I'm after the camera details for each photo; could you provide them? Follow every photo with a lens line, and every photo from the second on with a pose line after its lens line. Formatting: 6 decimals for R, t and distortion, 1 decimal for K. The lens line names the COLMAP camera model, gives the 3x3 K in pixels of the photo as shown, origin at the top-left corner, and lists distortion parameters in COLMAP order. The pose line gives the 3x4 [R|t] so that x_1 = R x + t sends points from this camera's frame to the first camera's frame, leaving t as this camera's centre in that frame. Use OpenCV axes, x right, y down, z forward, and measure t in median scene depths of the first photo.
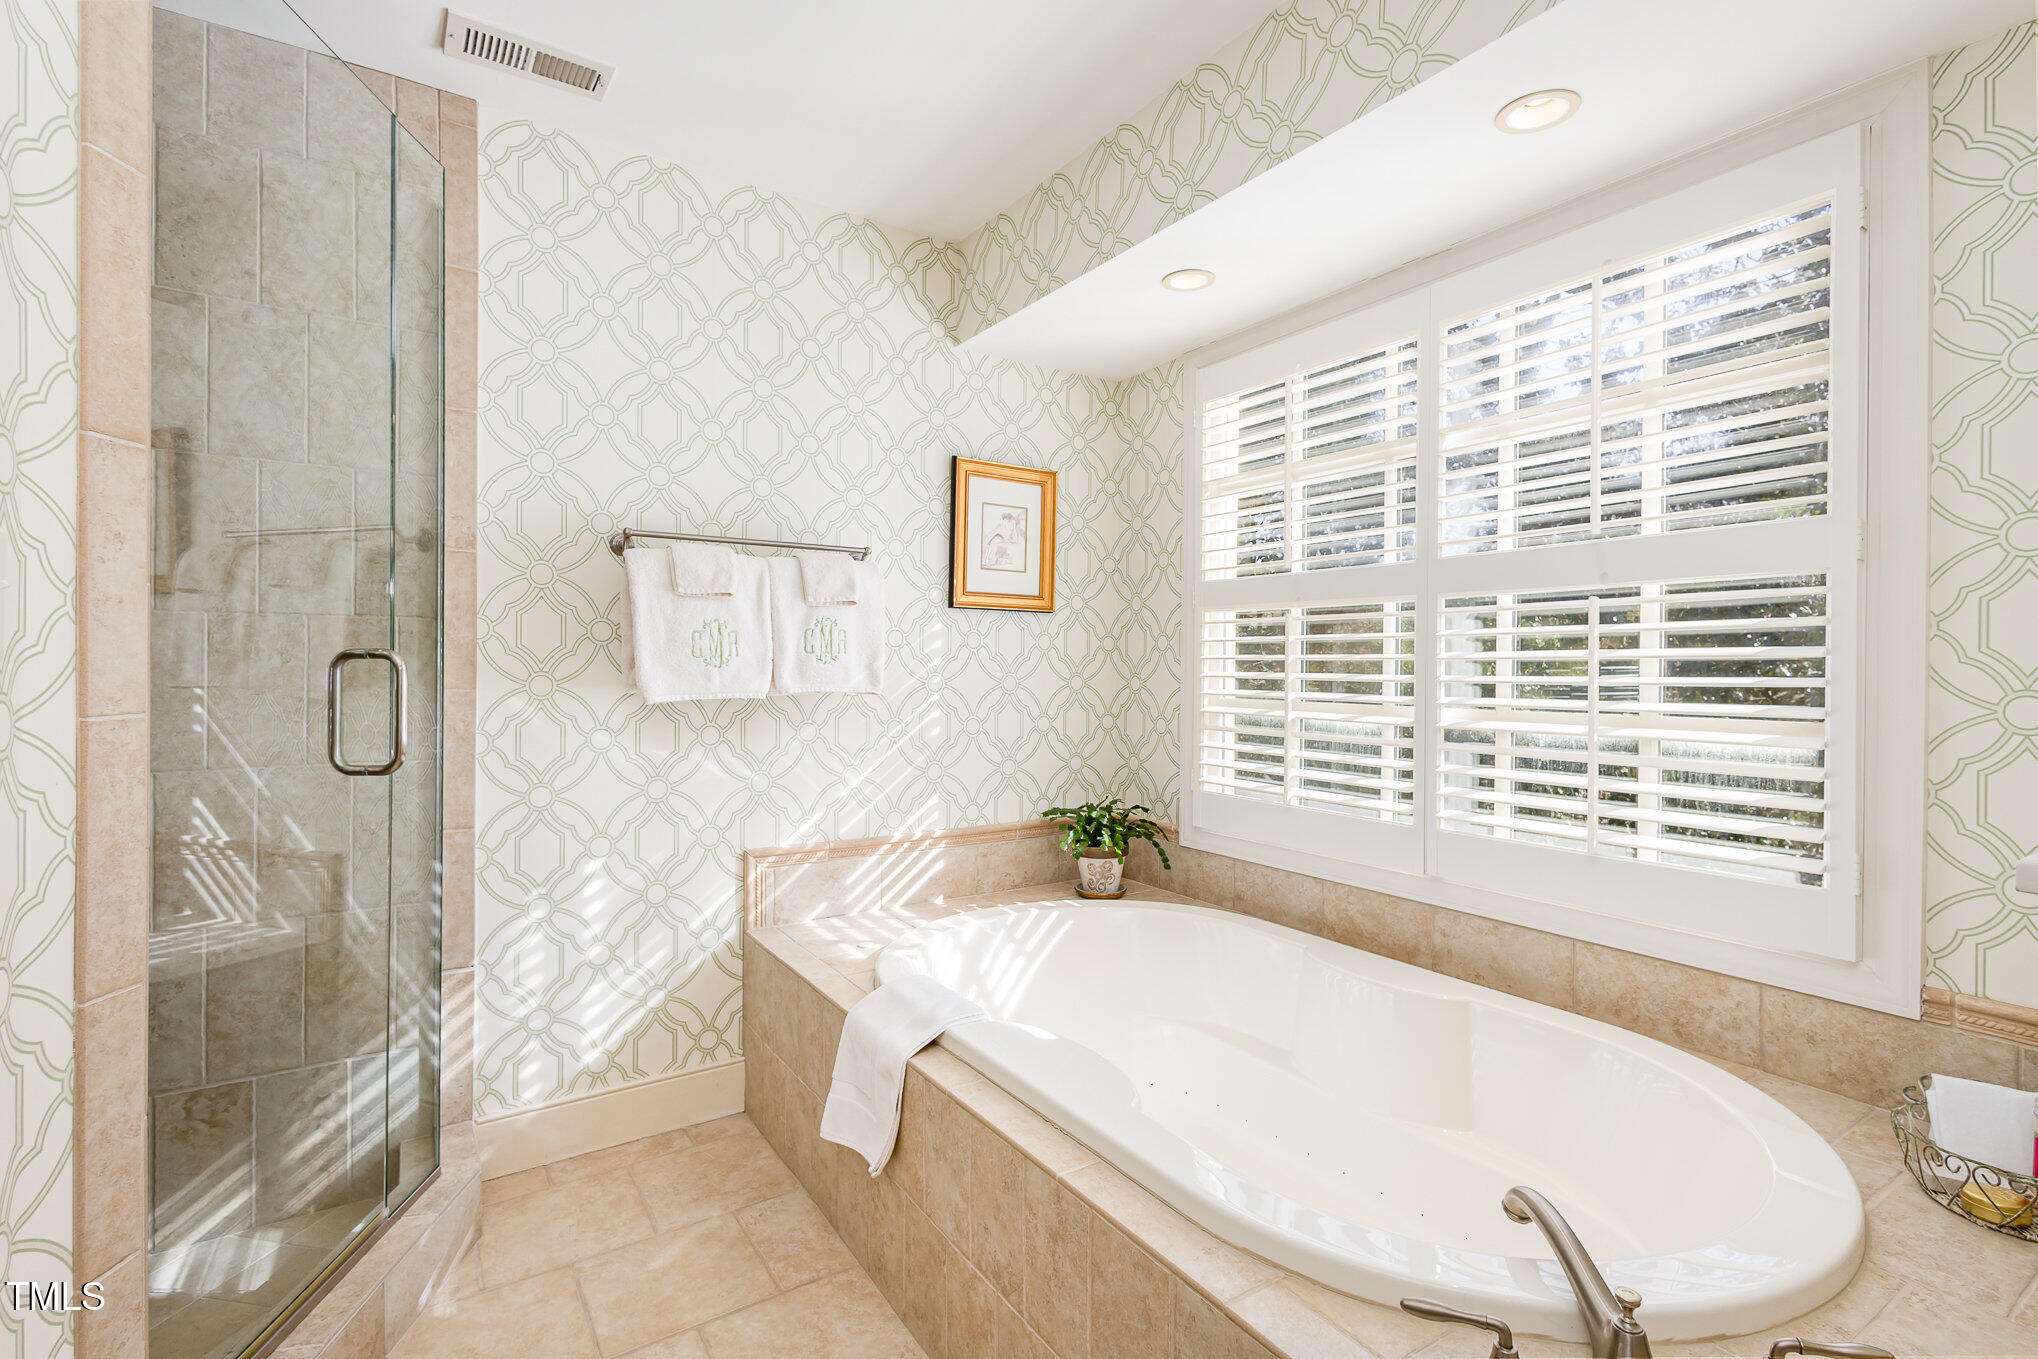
lens RADIAL K [[955.7, 0, 1022.2], [0, 955.7, 668.1], [0, 0, 1]] dist [0.011130, -0.000148]
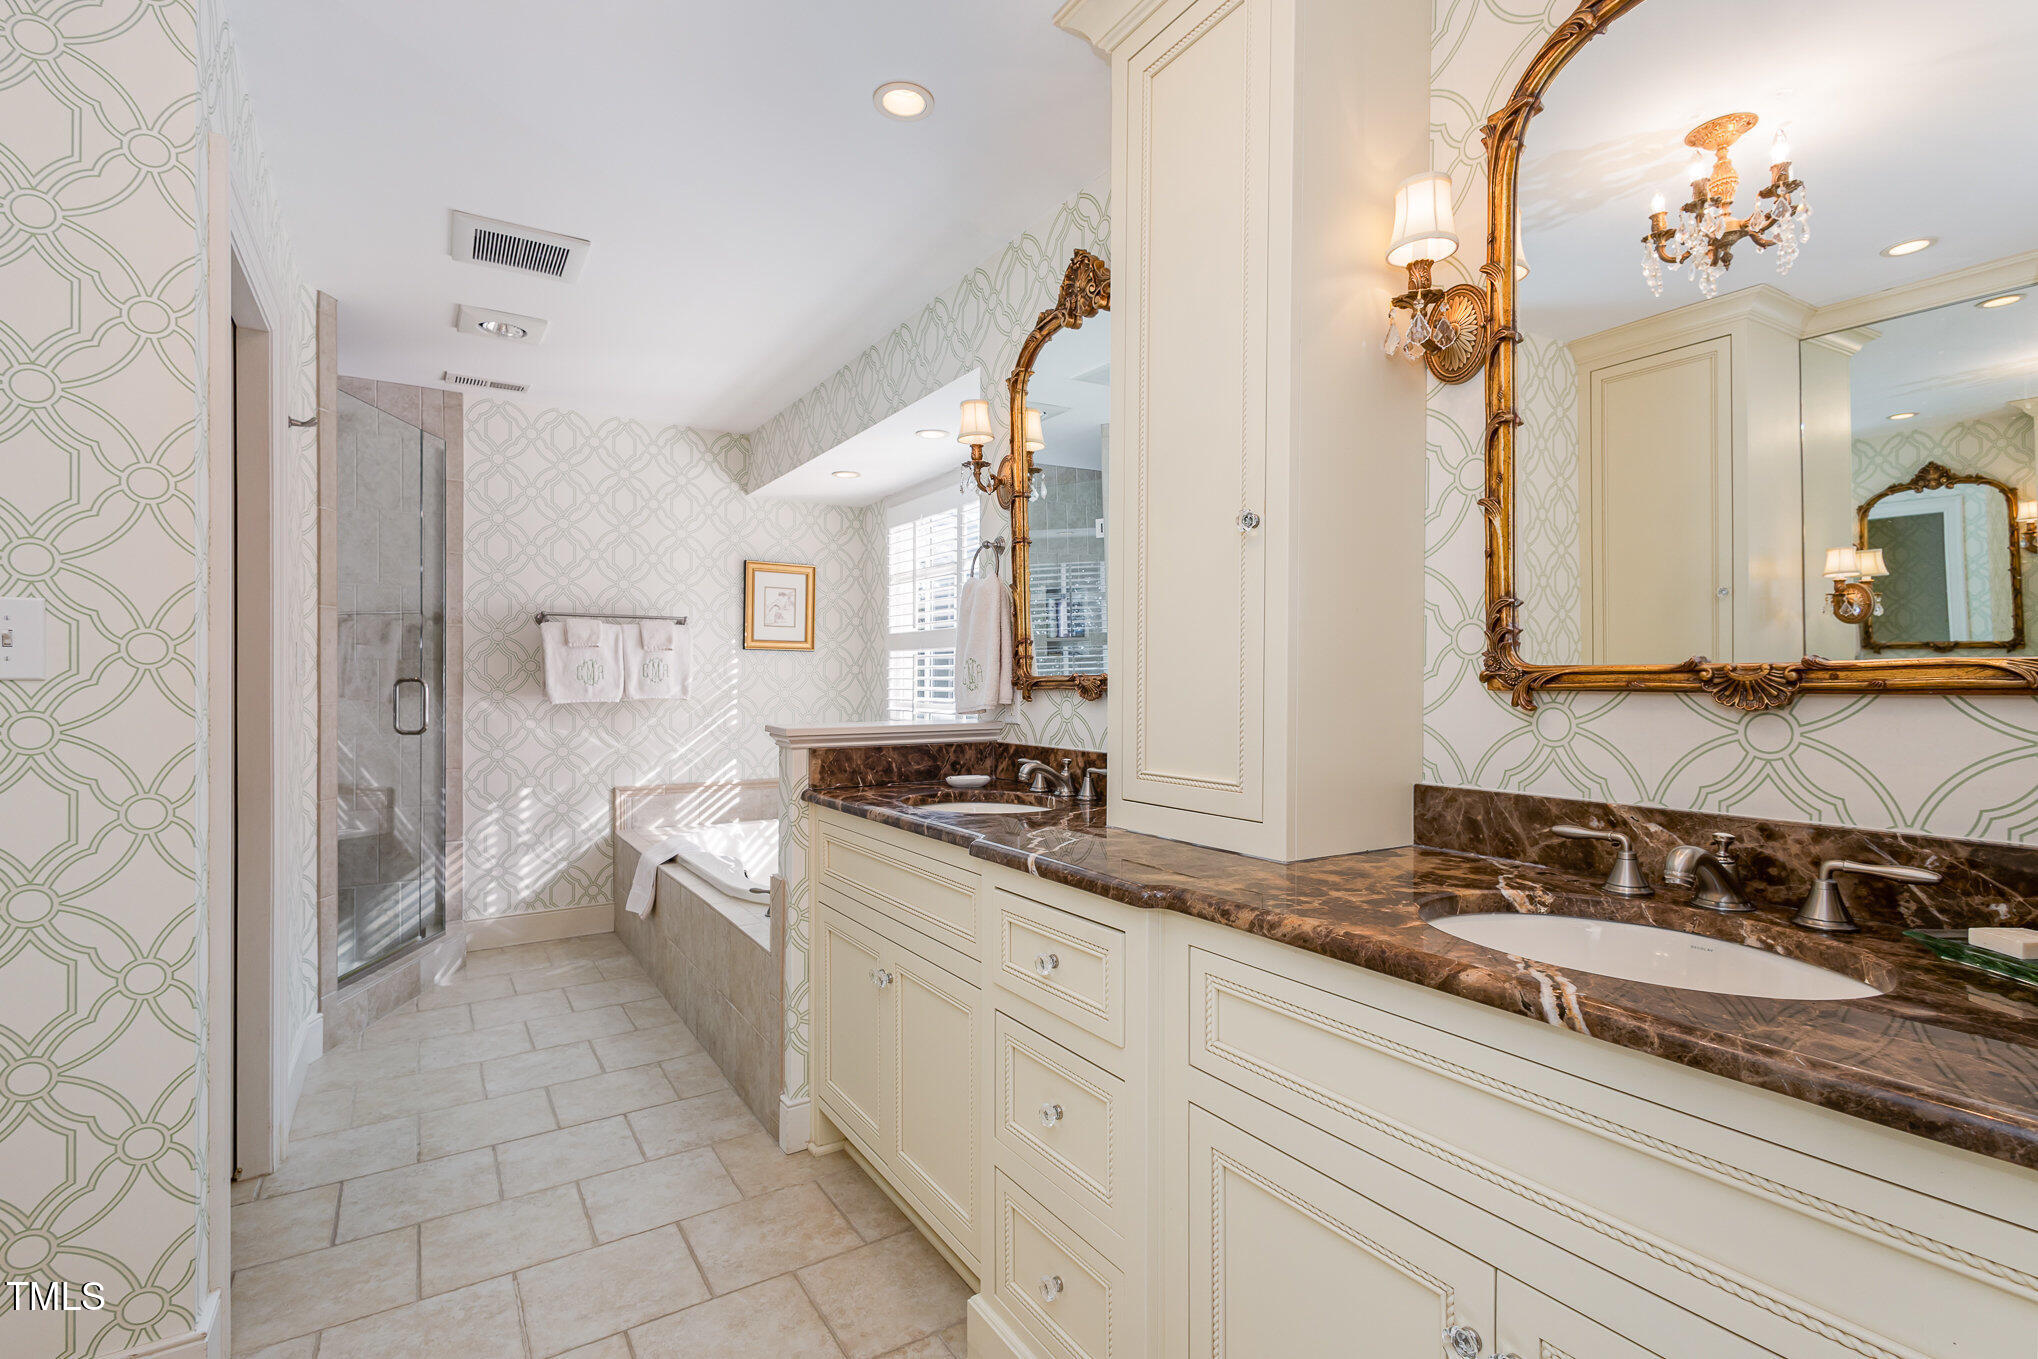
lens RADIAL K [[955.7, 0, 1018.2], [0, 955.7, 684.1], [0, 0, 1]] dist [0.011130, -0.000148]
pose [[0.999621, -0.007899, -0.026378, 0.535331], [0.007715, 0.999945, -0.007057, 0.016598], [0.026432, 0.006851, 0.999627, -0.804864]]
